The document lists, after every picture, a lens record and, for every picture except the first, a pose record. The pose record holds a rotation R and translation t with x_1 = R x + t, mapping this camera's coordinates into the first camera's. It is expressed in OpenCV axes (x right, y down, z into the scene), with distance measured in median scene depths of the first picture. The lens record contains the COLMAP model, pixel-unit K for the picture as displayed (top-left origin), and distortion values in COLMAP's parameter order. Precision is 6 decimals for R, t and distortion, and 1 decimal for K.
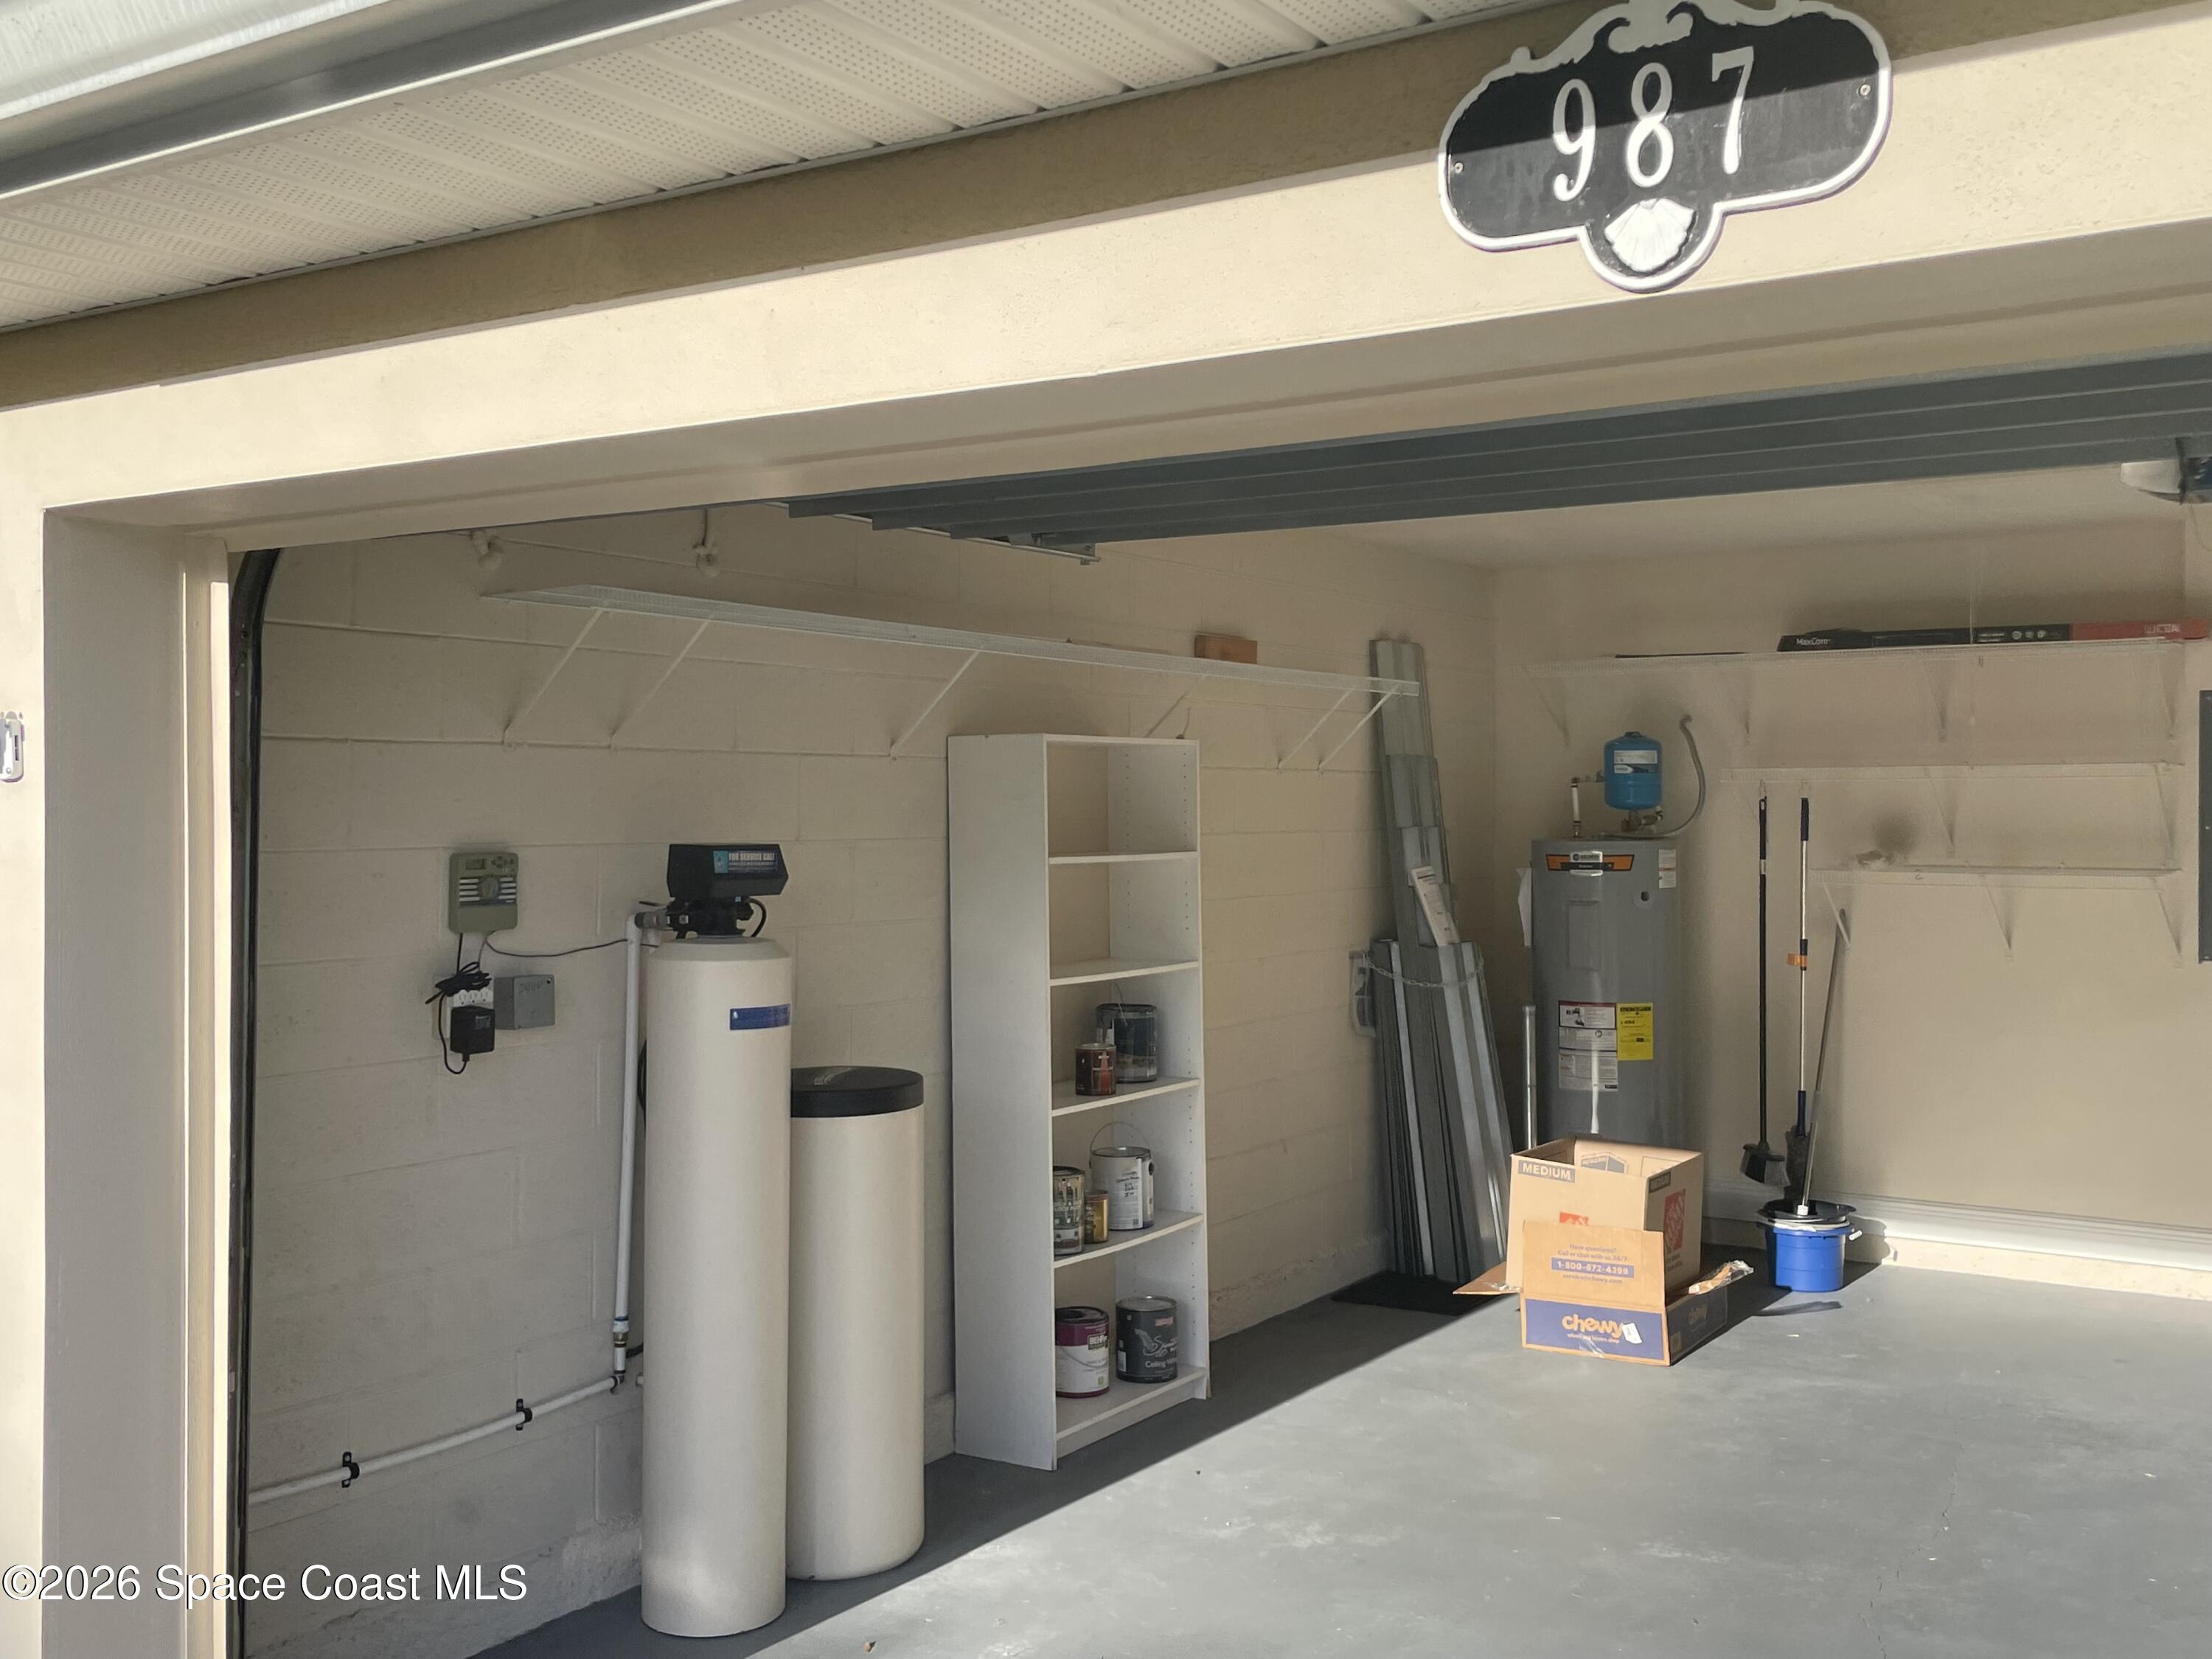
lens RADIAL K [[2128.3, 0, 1109.8], [0, 2128.3, 800.3], [0, 0, 1]] dist [0.128748, -0.215460]
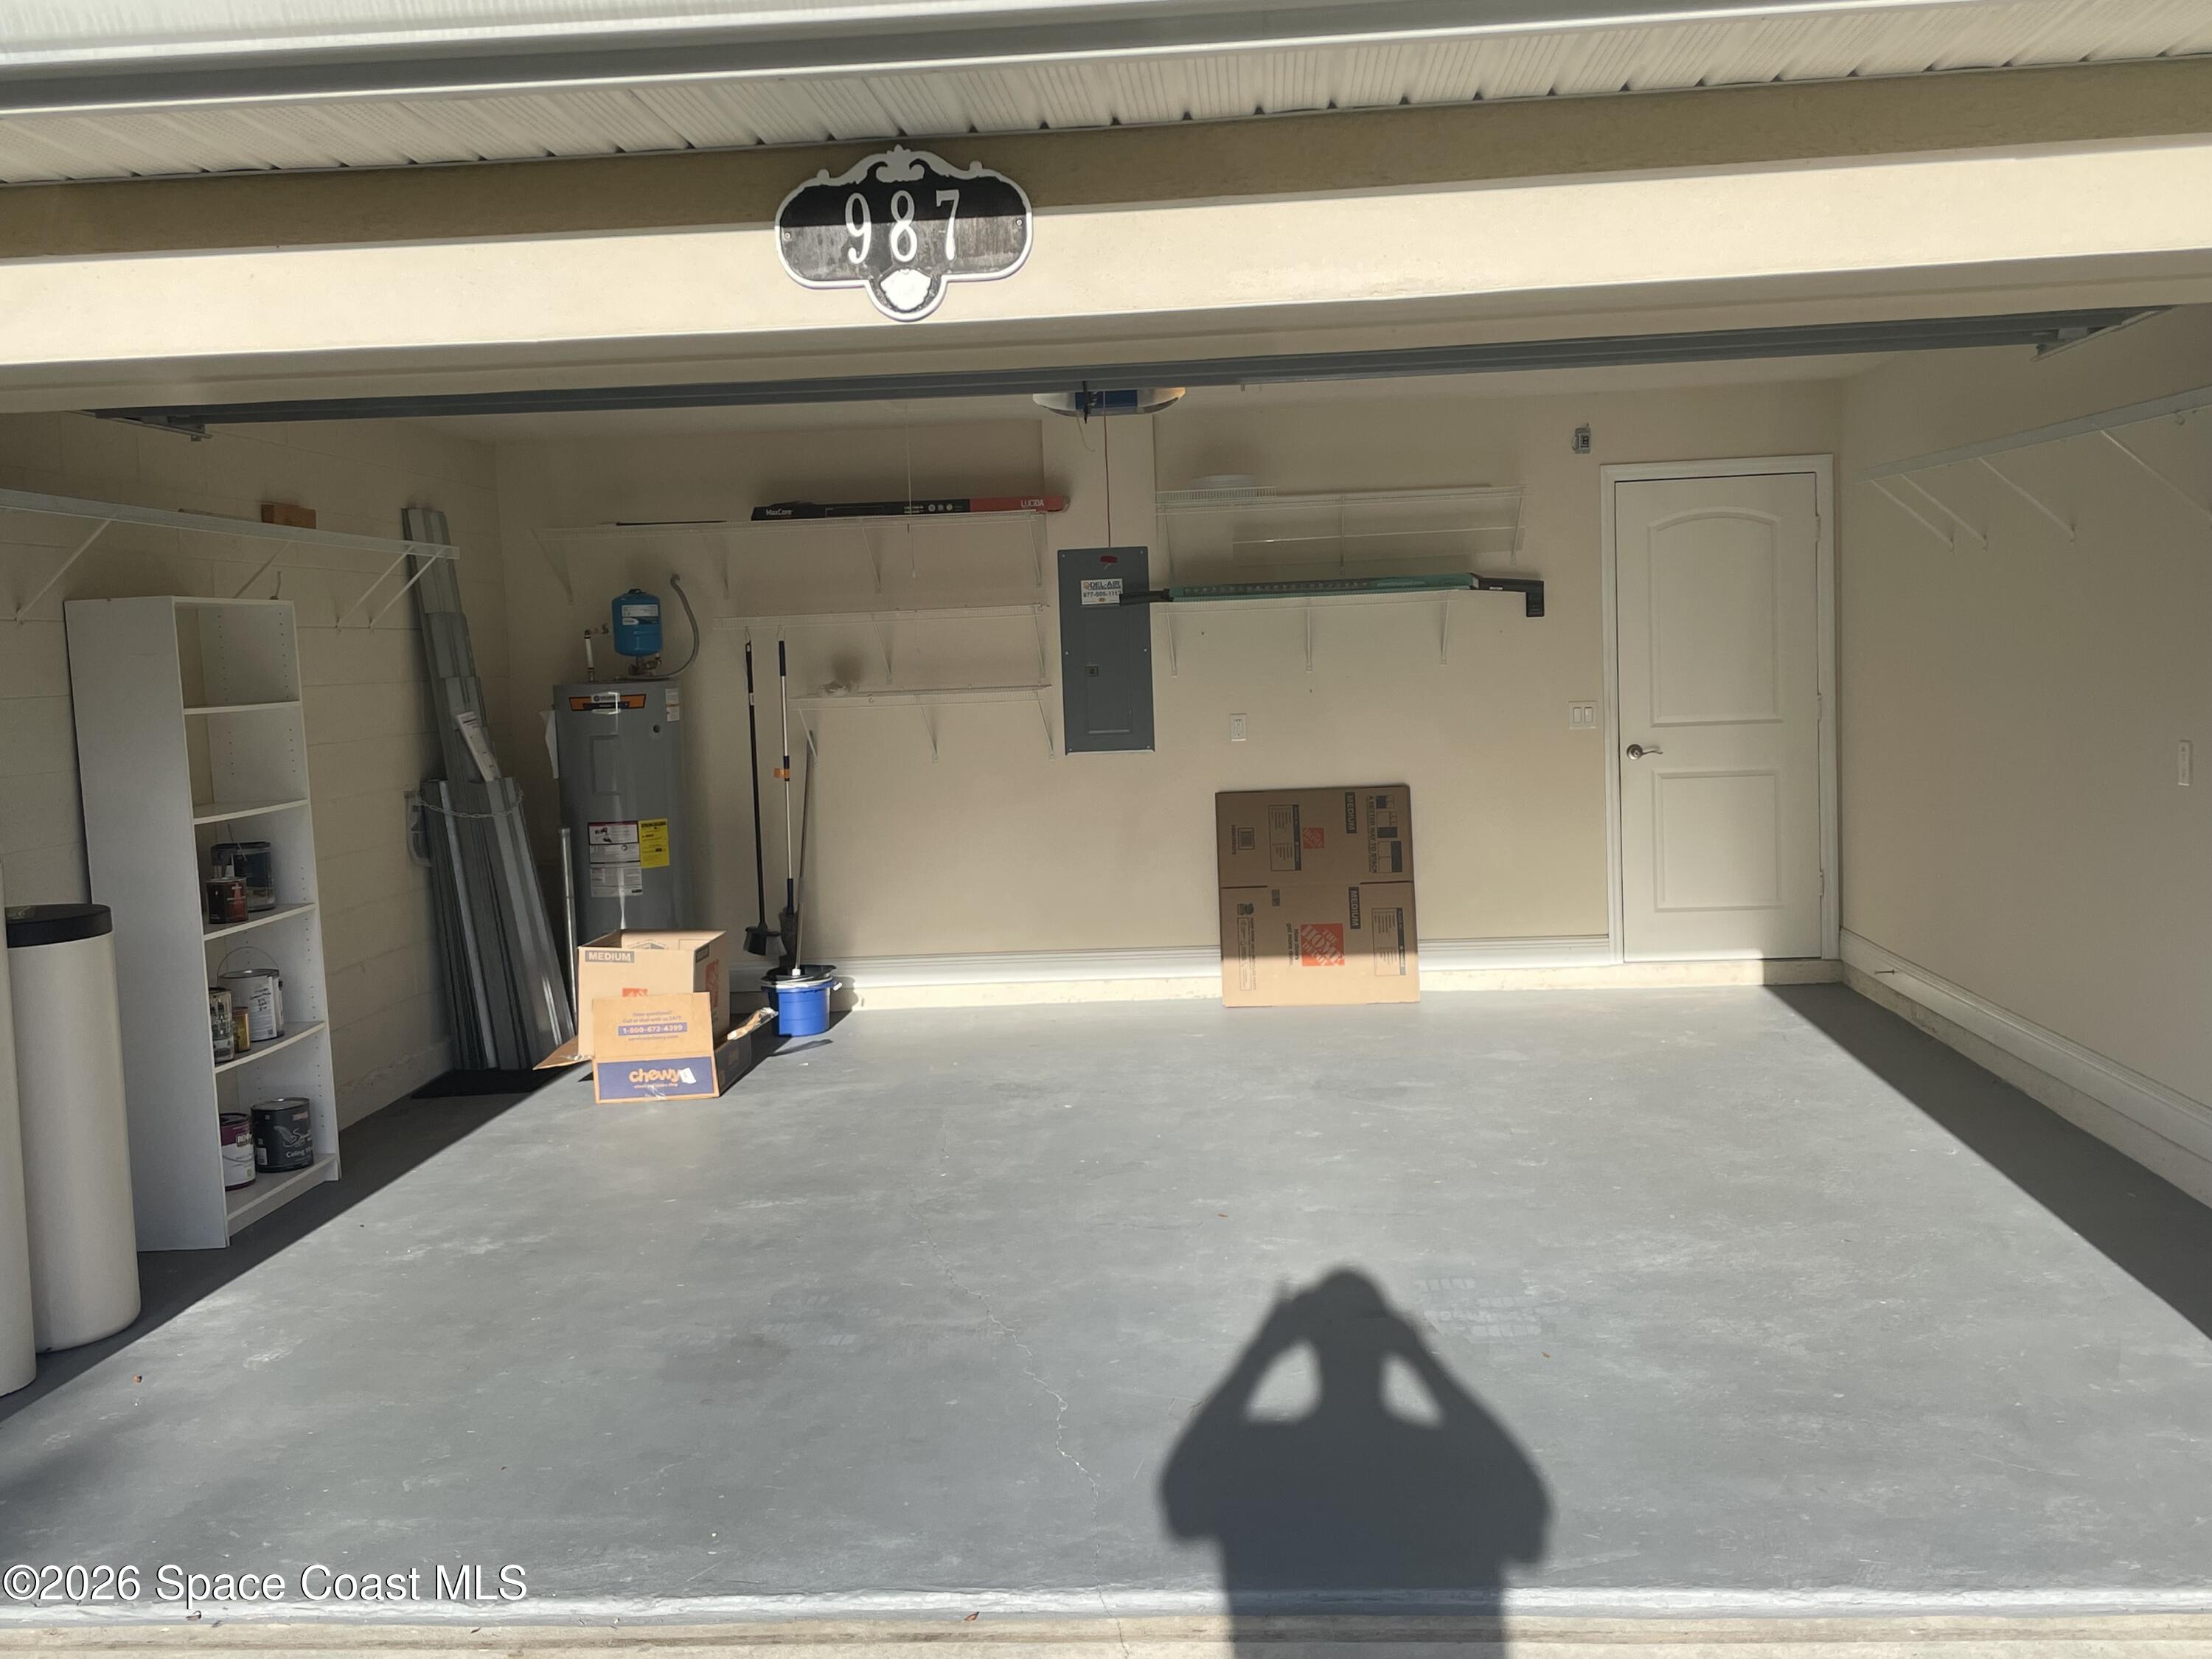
lens RADIAL K [[2128.3, 0, 1109.8], [0, 2128.3, 800.3], [0, 0, 1]] dist [0.128748, -0.215460]
pose [[0.866879, -0.069900, 0.493593, -0.152039], [0.039033, 0.996599, 0.072579, 0.010501], [-0.496988, -0.043651, 0.866659, -0.189587]]
